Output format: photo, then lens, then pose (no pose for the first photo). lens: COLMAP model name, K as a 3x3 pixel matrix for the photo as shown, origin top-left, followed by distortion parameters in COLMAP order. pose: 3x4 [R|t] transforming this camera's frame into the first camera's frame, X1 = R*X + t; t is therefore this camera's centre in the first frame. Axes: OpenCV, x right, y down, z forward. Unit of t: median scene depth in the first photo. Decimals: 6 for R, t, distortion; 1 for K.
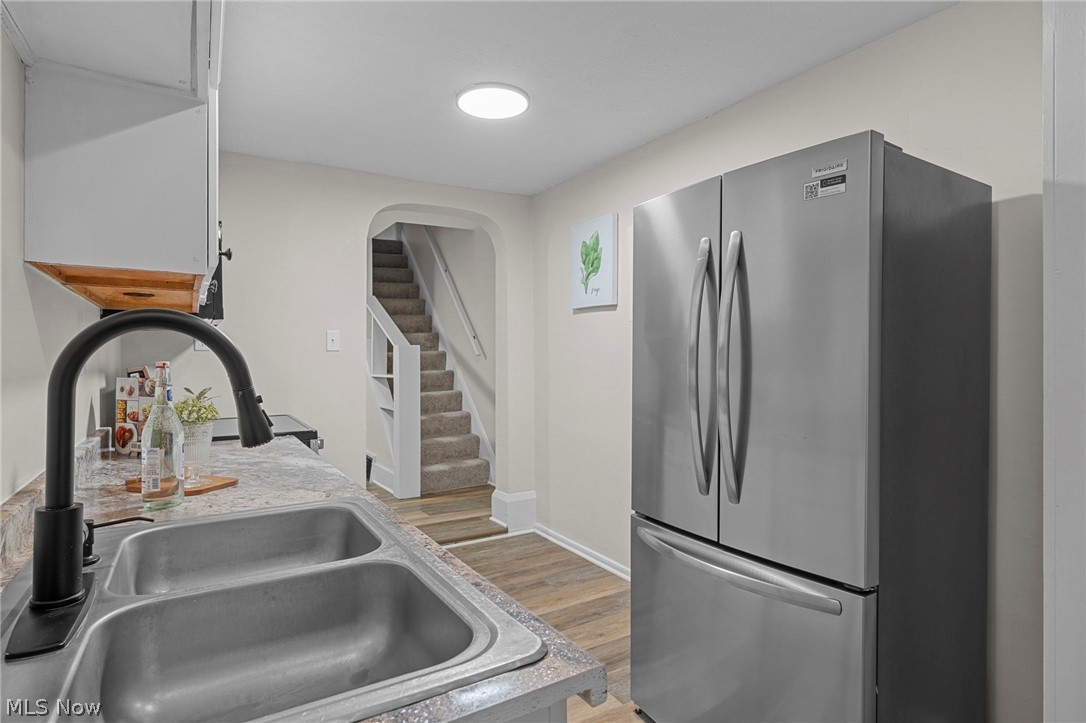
lens RADIAL K [[573.5, 0, 538.4], [0, 573.5, 360.9], [0, 0, 1]] dist [-0.000007, -0.000413]
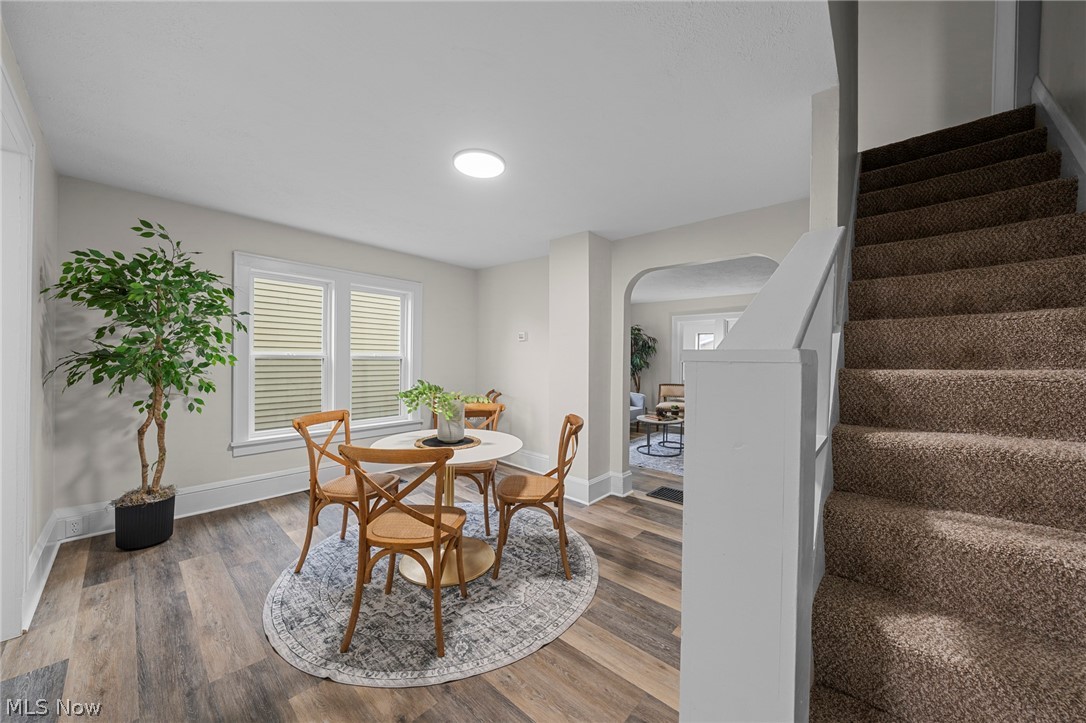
lens RADIAL K [[379.0, 0, 542.7], [0, 379.0, 359.0], [0, 0, 1]] dist [-0.000690, 0.000070]
pose [[0.295349, 0.013012, -0.955301, -0.164239], [-0.020144, 0.999770, 0.007390, -0.032481], [0.955177, 0.017061, 0.295543, 1.248490]]
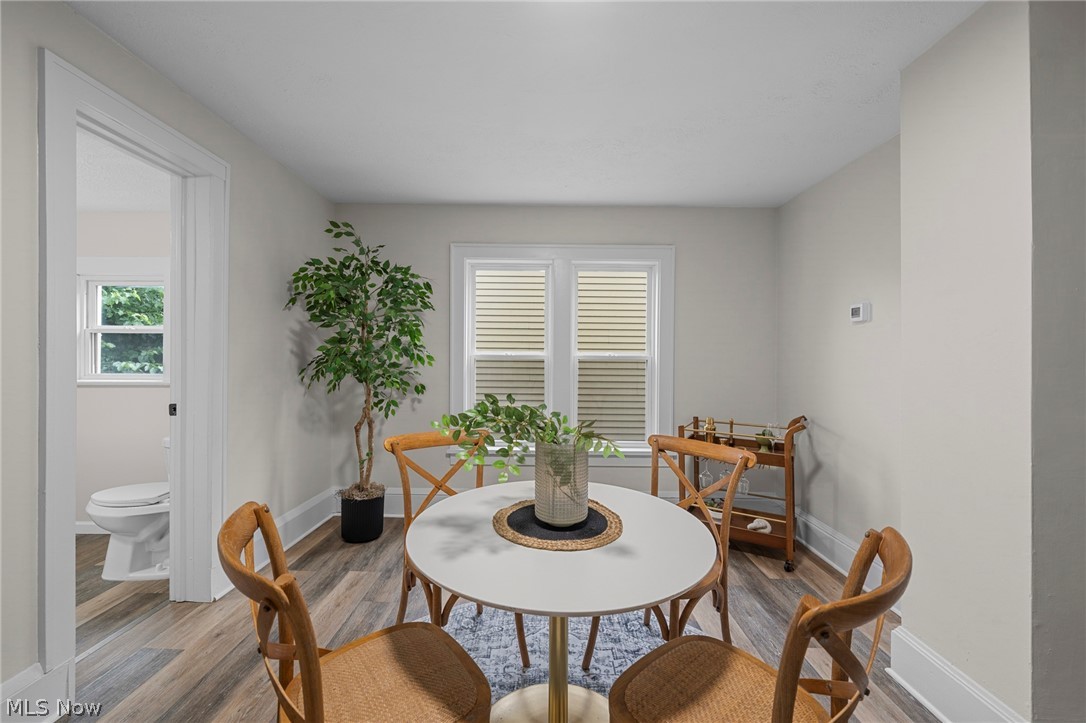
lens RADIAL K [[432.3, 0, 541.5], [0, 432.3, 360.8], [0, 0, 1]] dist [0.000170, 0.000069]
pose [[-0.516473, 0.007522, -0.856270, -0.535202], [-0.010495, 0.999831, 0.015113, -0.024841], [0.856239, 0.016792, -0.516307, 1.484133]]
